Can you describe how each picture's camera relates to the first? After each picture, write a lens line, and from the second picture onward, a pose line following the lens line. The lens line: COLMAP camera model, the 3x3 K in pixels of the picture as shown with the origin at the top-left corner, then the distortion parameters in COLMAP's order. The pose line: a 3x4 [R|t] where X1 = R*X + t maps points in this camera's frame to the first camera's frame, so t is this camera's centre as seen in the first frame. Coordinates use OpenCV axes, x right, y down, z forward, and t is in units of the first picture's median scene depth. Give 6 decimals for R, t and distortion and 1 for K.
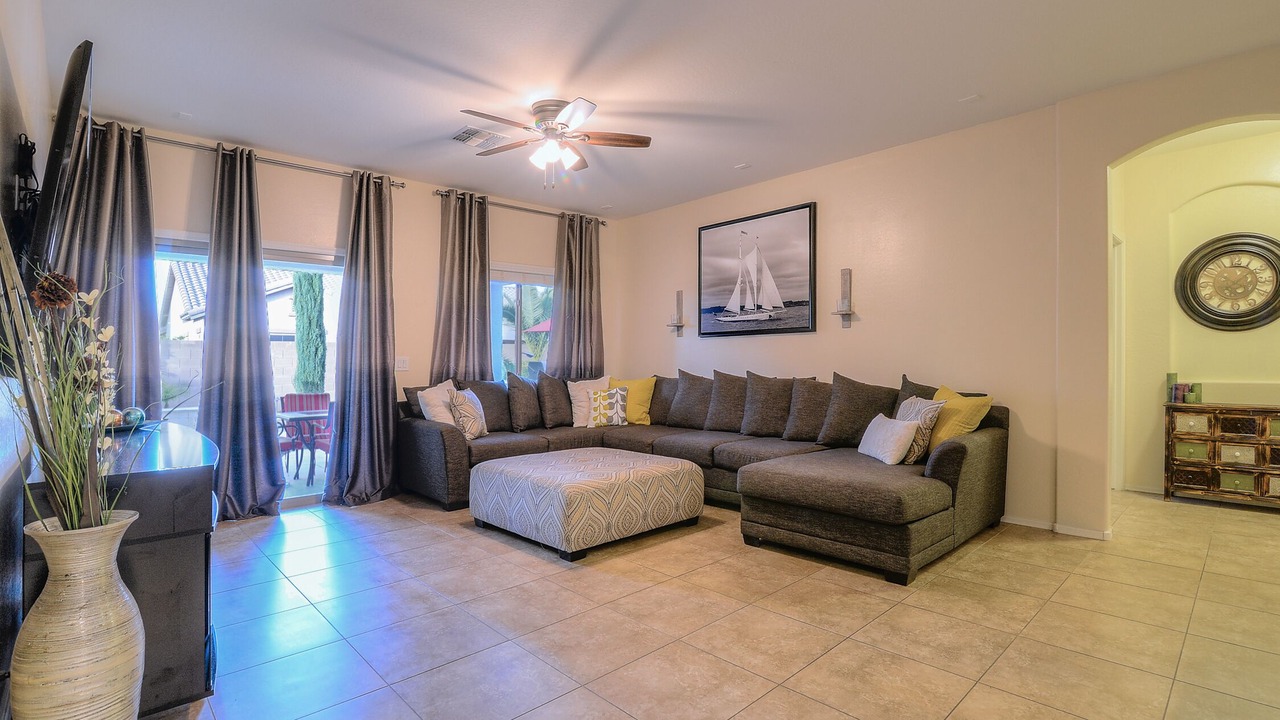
lens RADIAL K [[604.9, 0, 640.0], [0, 604.9, 360.0], [0, 0, 1]] dist [-0.028601, -0.000066]
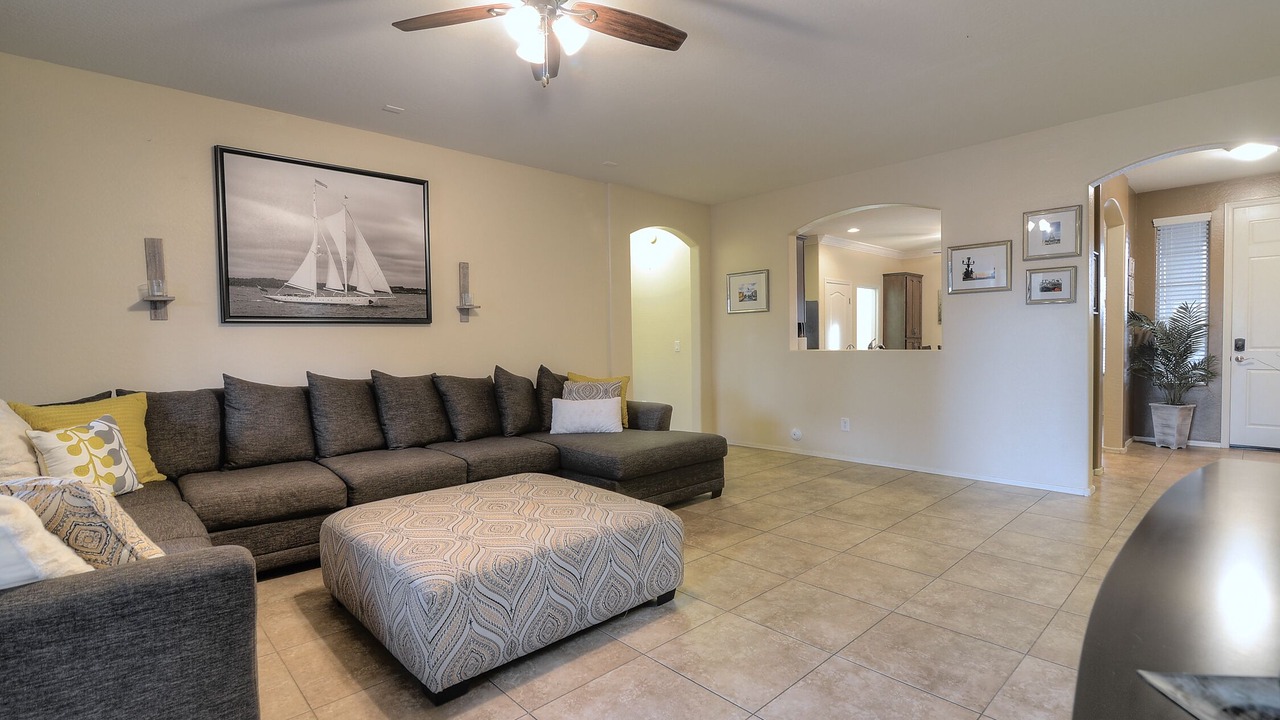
lens RADIAL K [[570.6, 0, 630.9], [0, 570.6, 365.2], [0, 0, 1]] dist [-0.023762, -0.000220]
pose [[0.021434, -0.027770, 0.999384, -0.553037], [0.021198, 0.999402, 0.027316, -0.001013], [-0.999546, 0.020599, 0.022010, 0.655591]]
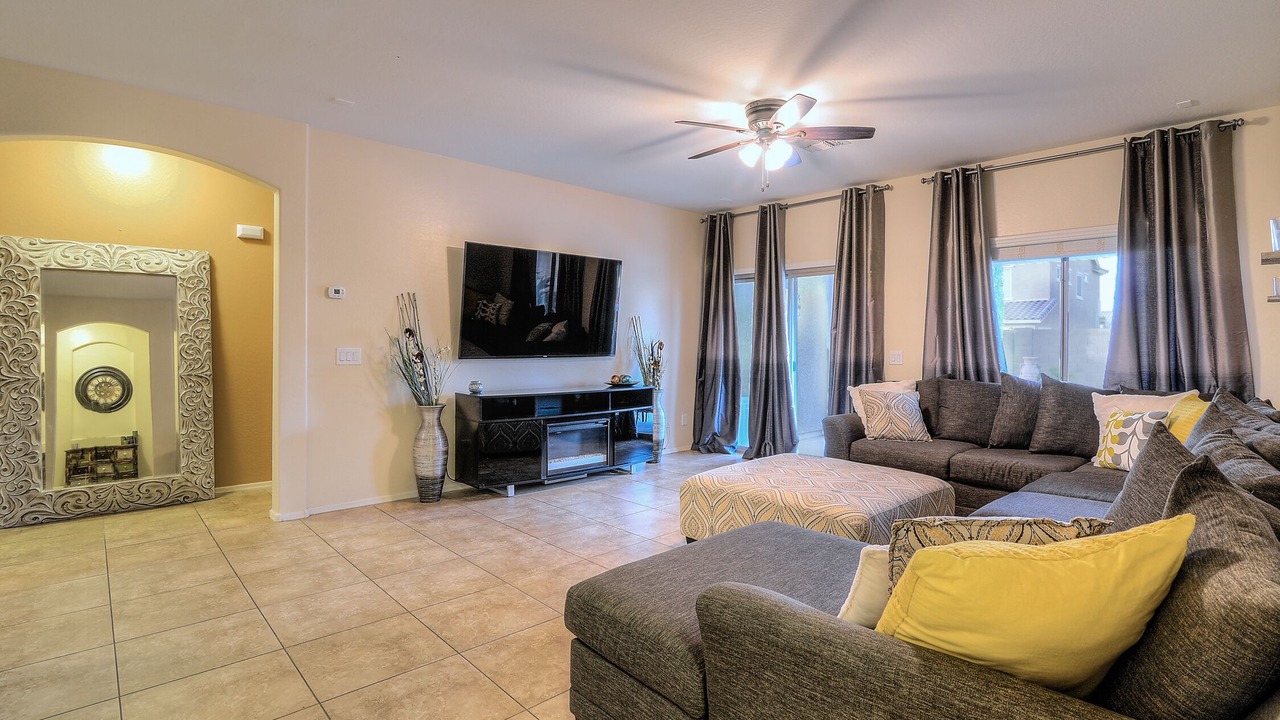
lens RADIAL K [[583.9, 0, 685.0], [0, 583.9, 340.0], [0, 0, 1]] dist [-0.031594, -0.000145]
pose [[0.051593, 0.013093, -0.998582, 0.587479], [-0.013901, 0.999827, 0.012391, -0.030110], [0.998571, 0.013242, 0.051766, 0.593222]]
